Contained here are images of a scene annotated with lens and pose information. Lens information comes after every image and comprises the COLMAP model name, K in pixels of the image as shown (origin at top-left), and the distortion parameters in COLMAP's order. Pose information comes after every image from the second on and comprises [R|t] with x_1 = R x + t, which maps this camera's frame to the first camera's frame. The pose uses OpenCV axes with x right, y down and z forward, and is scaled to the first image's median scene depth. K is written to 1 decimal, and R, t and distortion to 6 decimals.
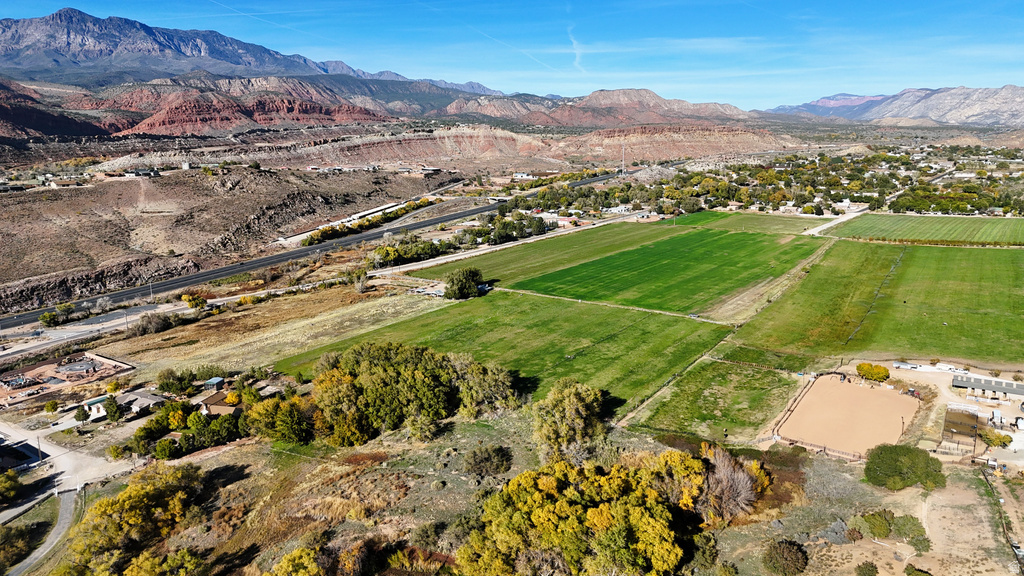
lens RADIAL K [[754.2, 0, 519.1], [0, 754.2, 272.7], [0, 0, 1]] dist [0.075808, -0.070349]
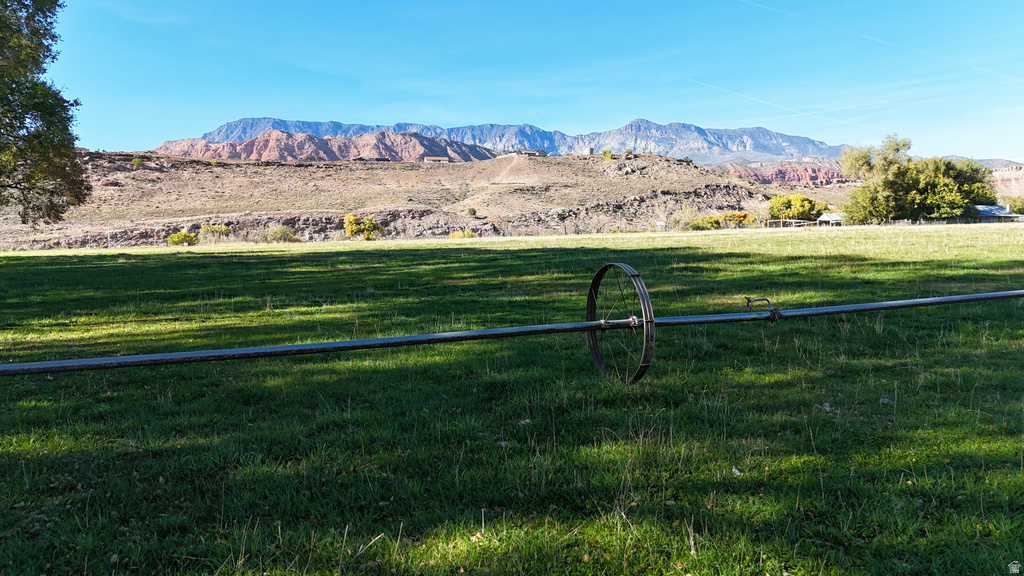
lens RADIAL K [[754.2, 0, 511.9], [0, 754.2, 293.1], [0, 0, 1]] dist [0.075808, -0.070349]
pose [[0.774765, 0.051550, -0.630144, 0.000689], [-0.112999, 0.991913, -0.057788, 0.024304], [0.622070, 0.115977, 0.774325, 0.153292]]
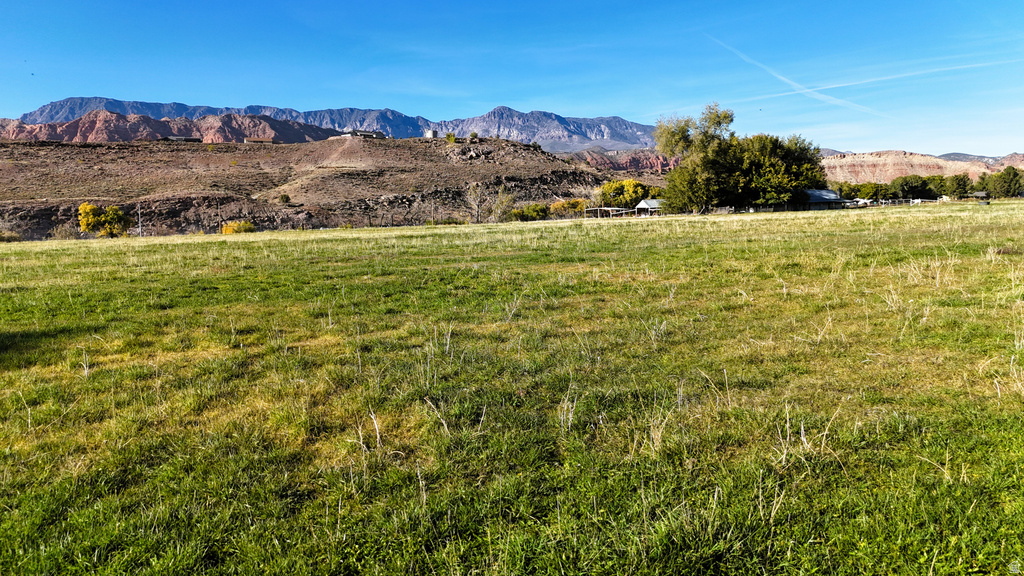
lens RADIAL K [[754.2, 0, 512.1], [0, 754.2, 297.1], [0, 0, 1]] dist [0.075808, -0.070349]
pose [[0.872837, 0.041746, -0.486223, -0.002074], [-0.077019, 0.995632, -0.052777, 0.020371], [0.481896, 0.083514, 0.872240, 0.172902]]
